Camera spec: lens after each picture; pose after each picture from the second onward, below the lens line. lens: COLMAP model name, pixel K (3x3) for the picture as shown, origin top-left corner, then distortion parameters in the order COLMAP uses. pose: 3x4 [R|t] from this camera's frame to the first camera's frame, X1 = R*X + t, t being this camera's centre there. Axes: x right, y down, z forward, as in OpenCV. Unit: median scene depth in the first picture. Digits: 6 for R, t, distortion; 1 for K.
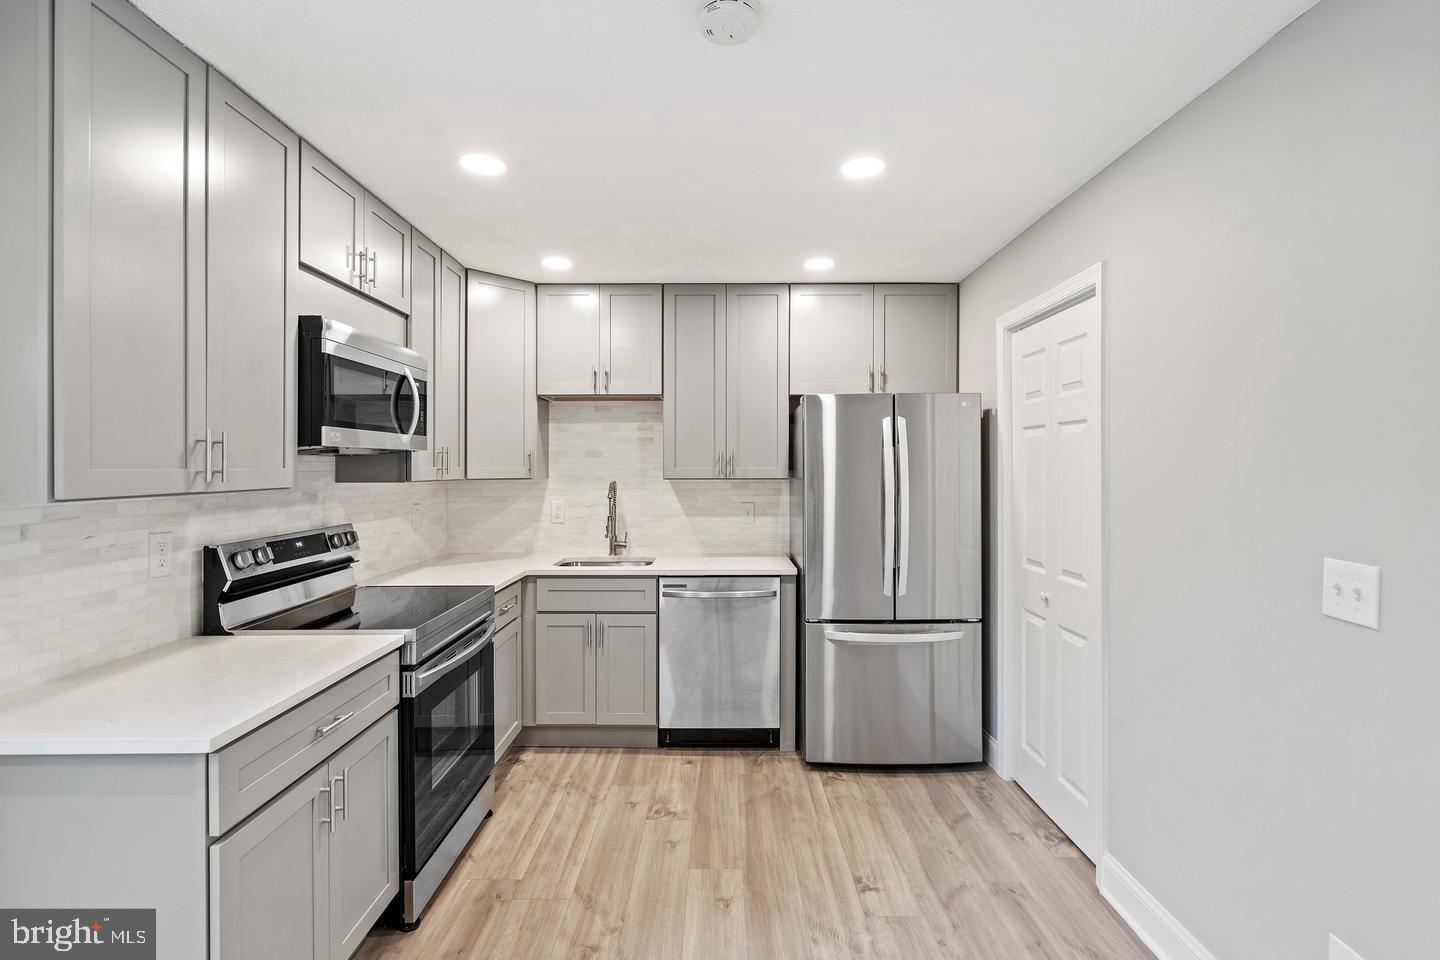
lens RADIAL K [[689.3, 0, 719.7], [0, 689.3, 468.8], [0, 0, 1]] dist [-0.001648, 0.000458]
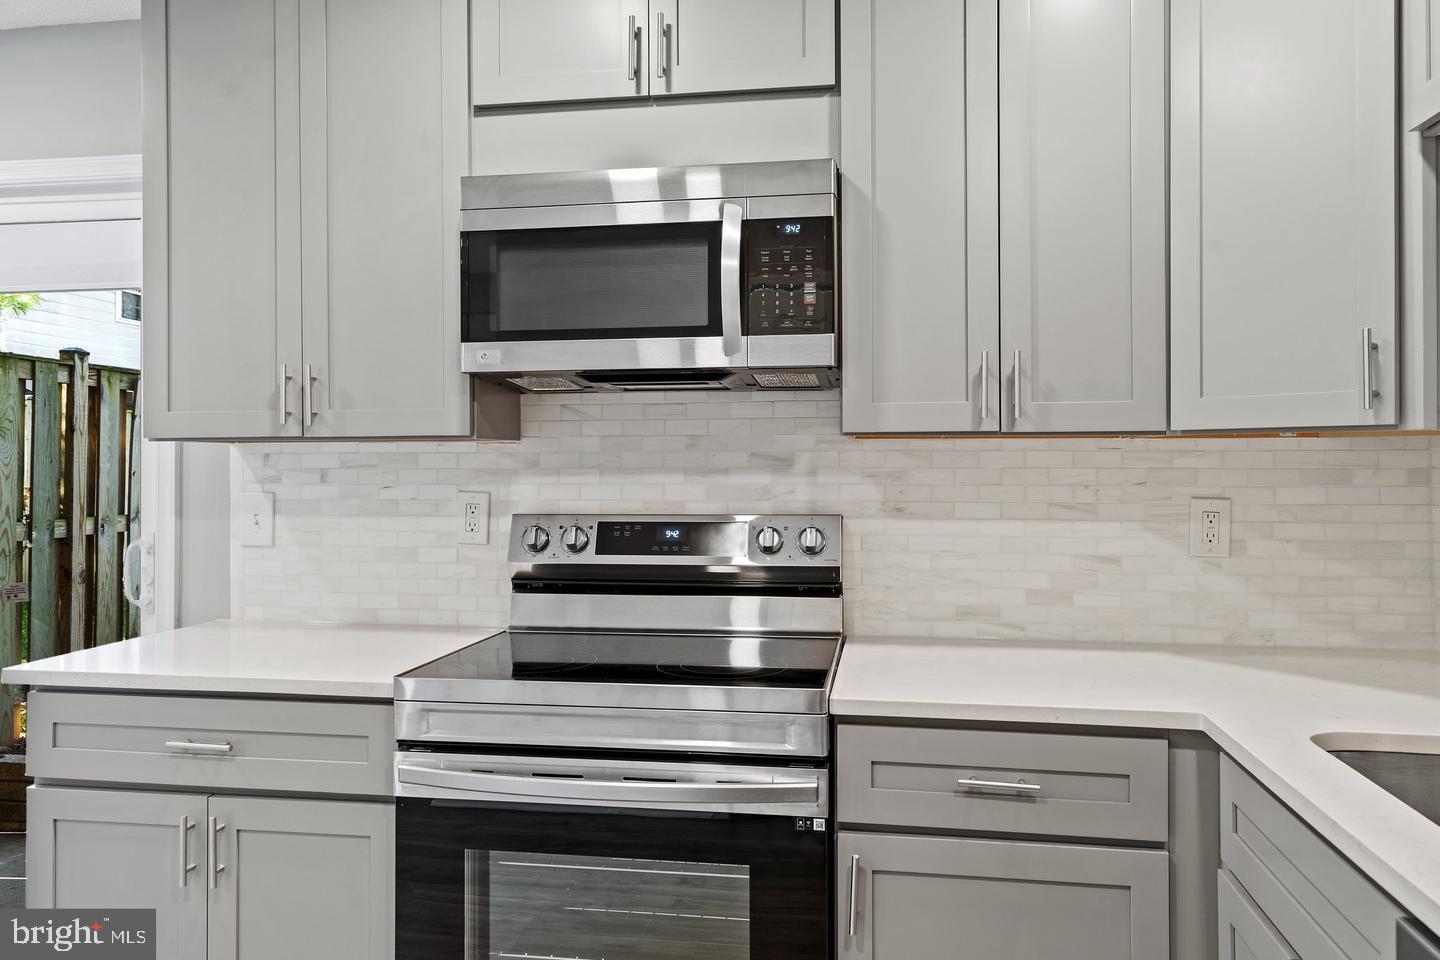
lens RADIAL K [[1052.5, 0, 723.2], [0, 1052.5, 454.7], [0, 0, 1]] dist [0.011377, -0.006277]
pose [[-0.168898, -0.008241, -0.985599, 0.238758], [-0.001833, 0.999966, -0.008047, 0.033618], [0.985632, 0.000447, -0.168908, 0.891456]]
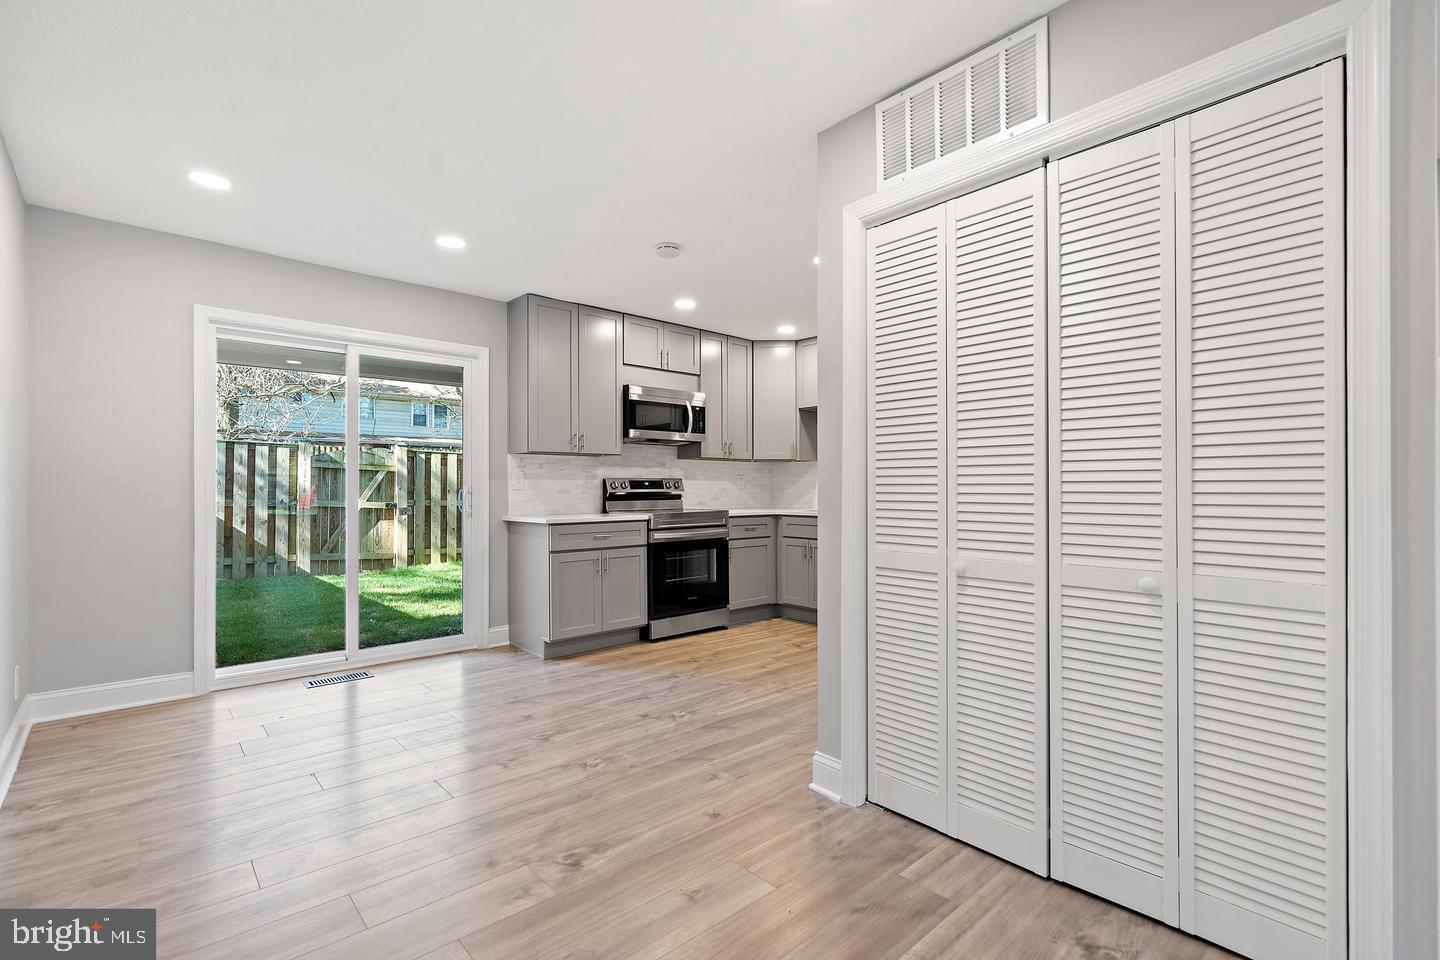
lens RADIAL K [[651.1, 0, 717.9], [0, 651.1, 489.3], [0, 0, 1]] dist [-0.001114, 0.000344]
pose [[0.668791, 0.002960, -0.743444, 0.849479], [-0.000921, 0.999995, 0.003153, 0.090006], [0.743450, -0.001424, 0.668790, -0.197369]]
